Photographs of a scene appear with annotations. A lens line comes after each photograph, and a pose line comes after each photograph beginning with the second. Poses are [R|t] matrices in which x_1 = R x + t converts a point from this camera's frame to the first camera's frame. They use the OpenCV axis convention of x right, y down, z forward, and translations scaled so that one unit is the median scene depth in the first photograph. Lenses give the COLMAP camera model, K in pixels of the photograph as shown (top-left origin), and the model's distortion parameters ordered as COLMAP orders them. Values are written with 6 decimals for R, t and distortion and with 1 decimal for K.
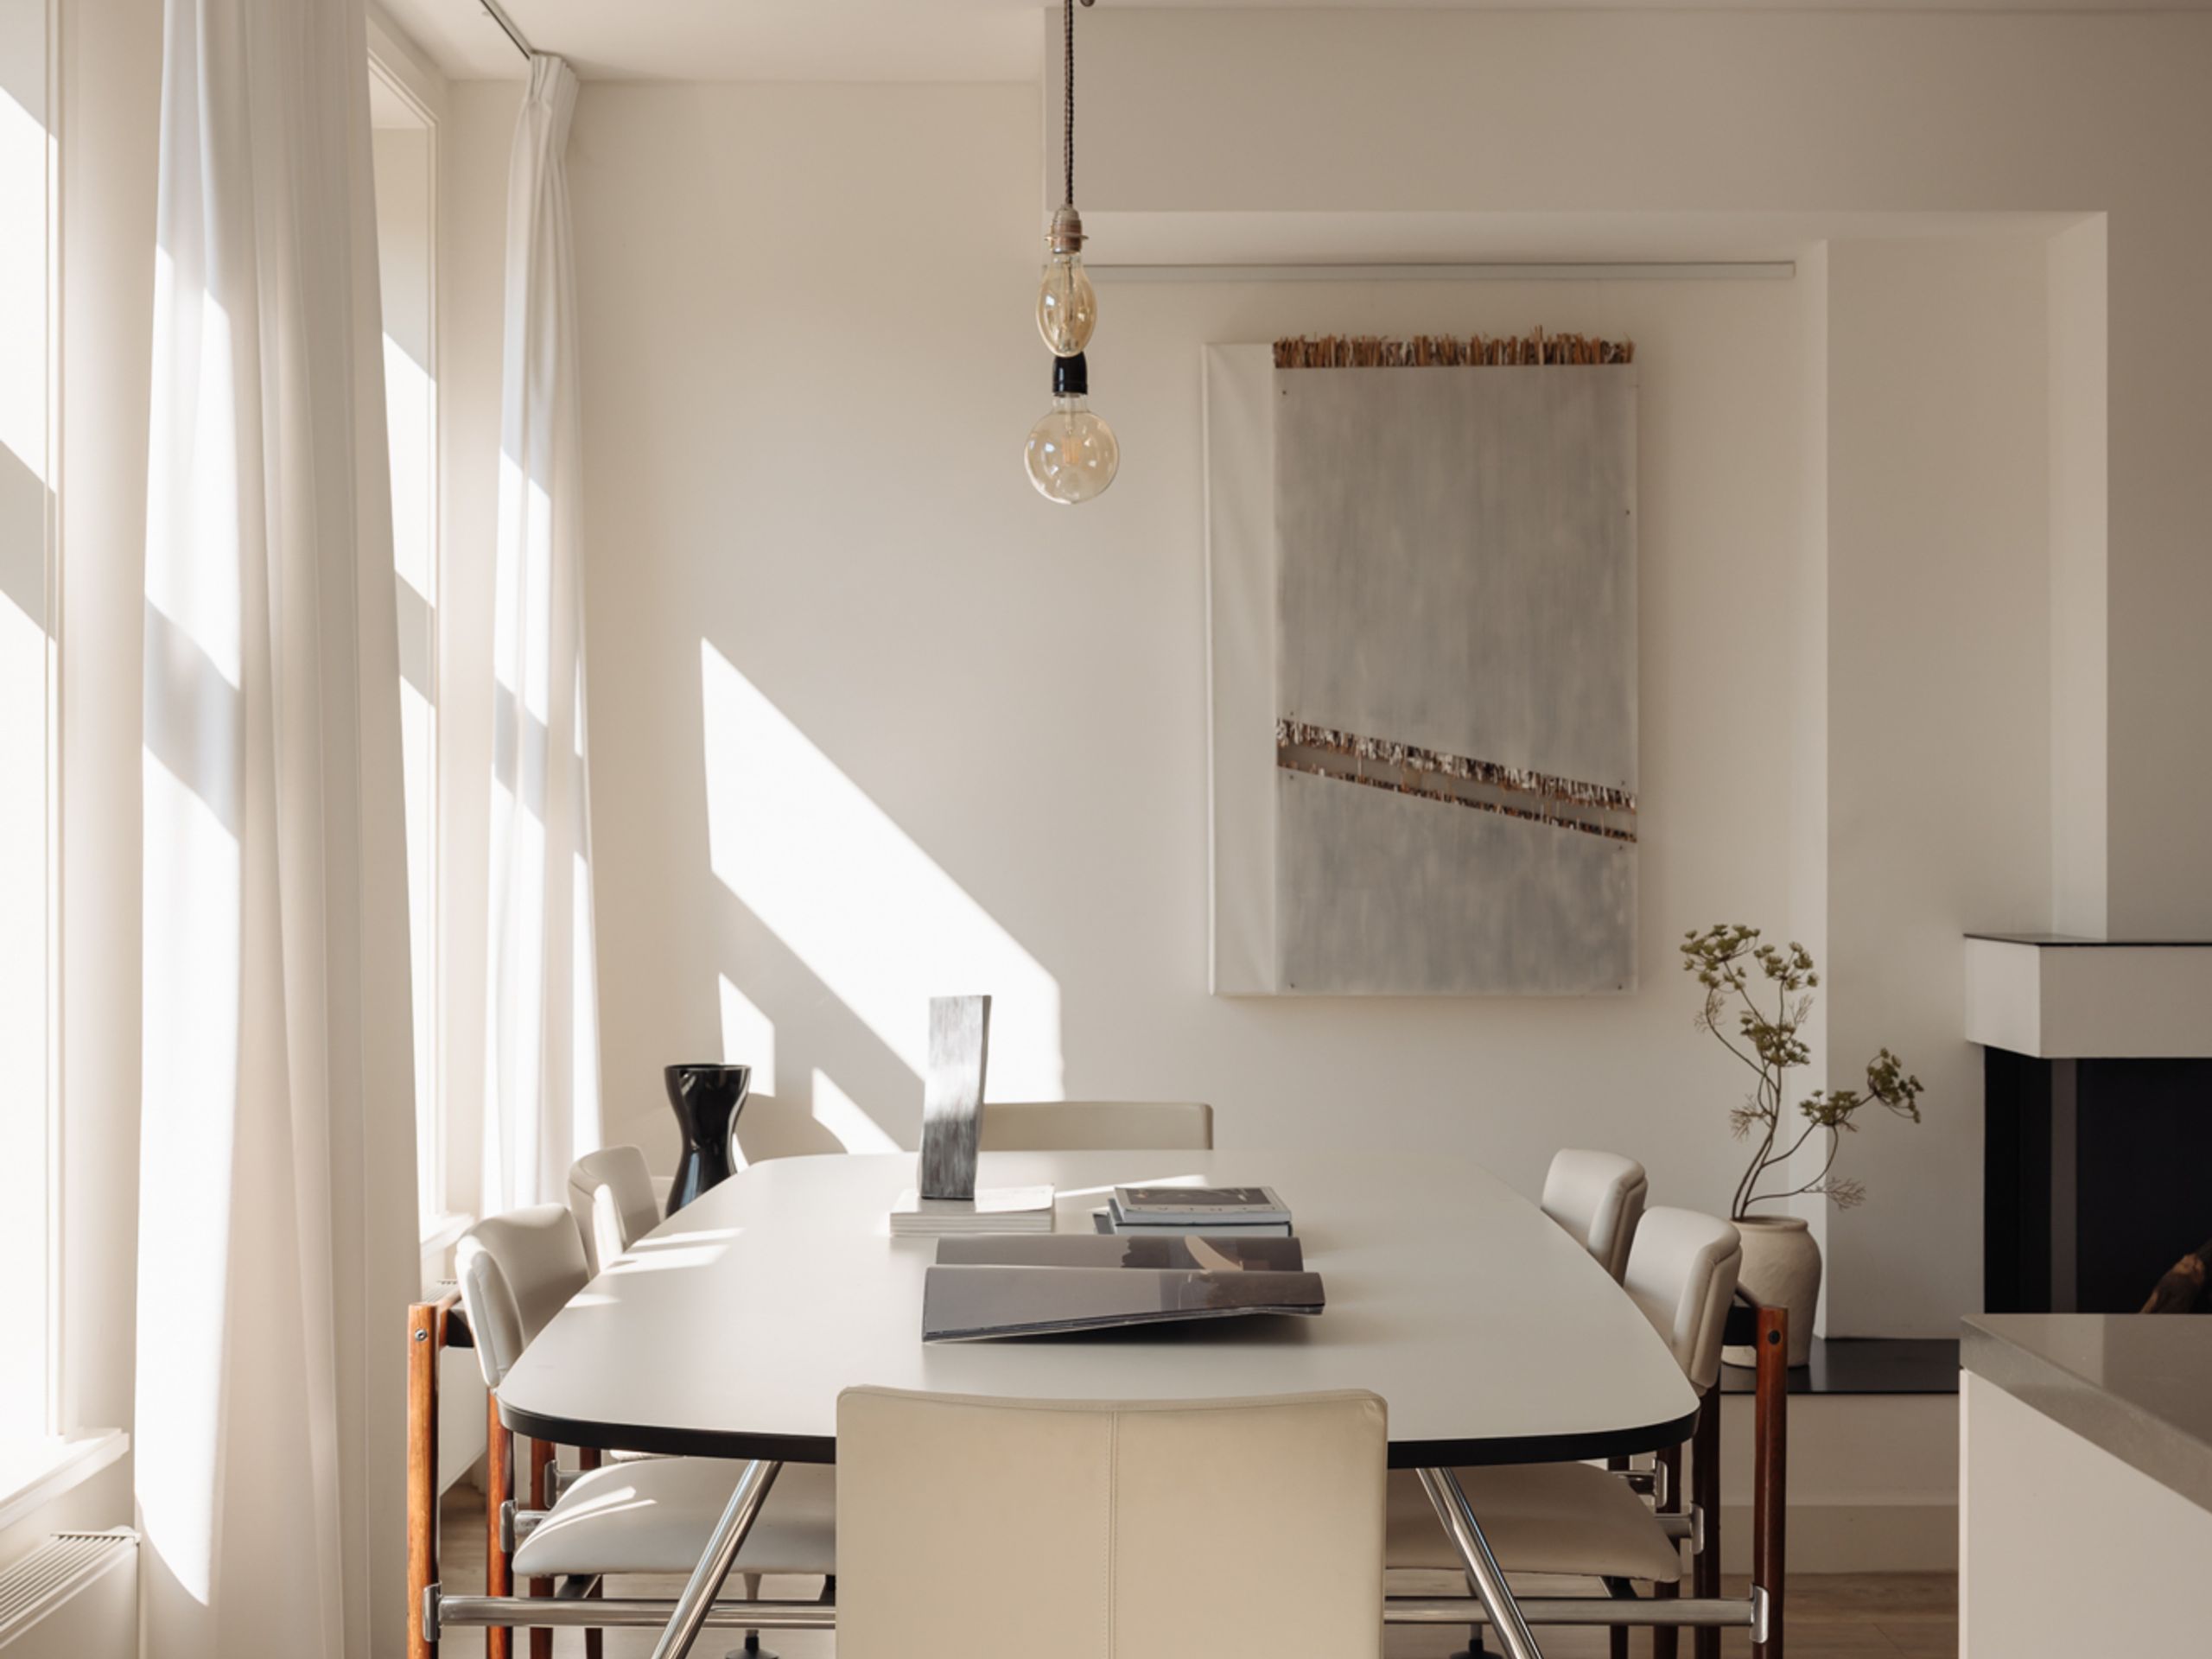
lens RADIAL K [[3297.6, 0, 1097.5], [0, 3297.6, 824.9], [0, 0, 1]] dist [-0.050991, 0.000000]
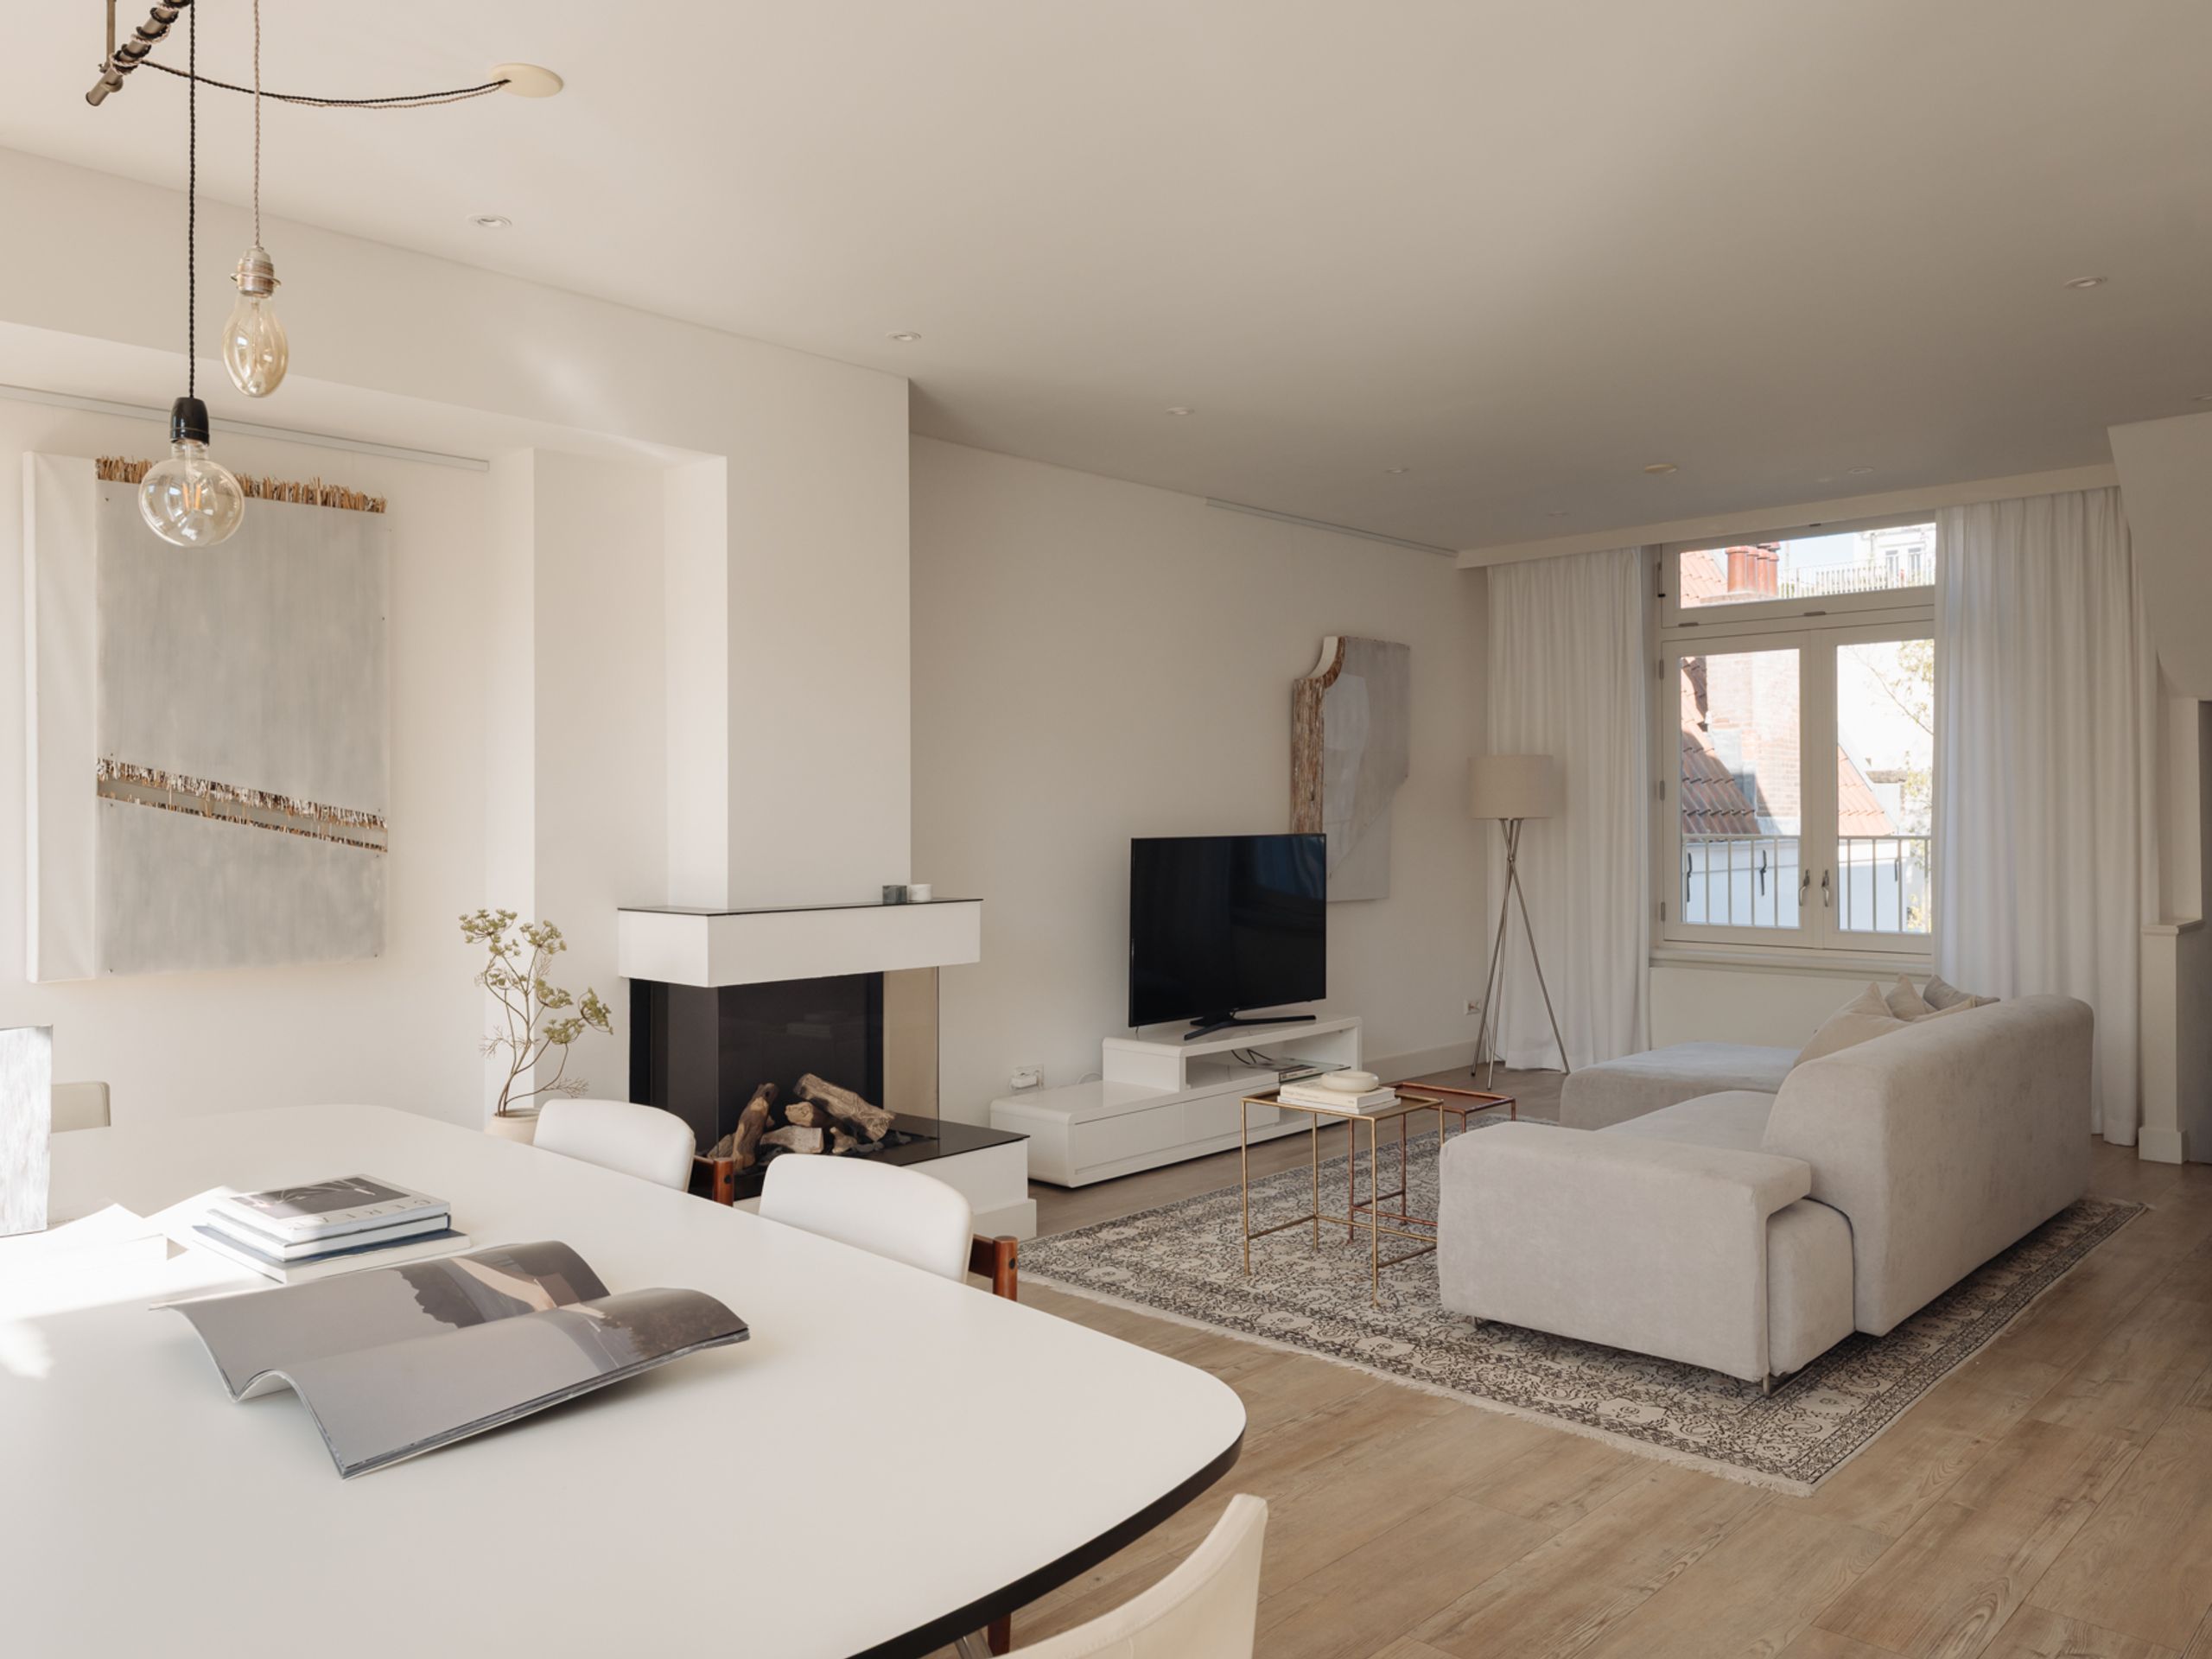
lens RADIAL K [[1583.3, 0, 1112.5], [0, 1583.3, 811.8], [0, 0, 1]] dist [-0.014387, 0.000206]
pose [[0.688940, 0.001305, 0.724817, -0.113855], [0.003367, 0.999982, -0.005000, -0.007576], [-0.724810, 0.005885, 0.688924, 0.306892]]
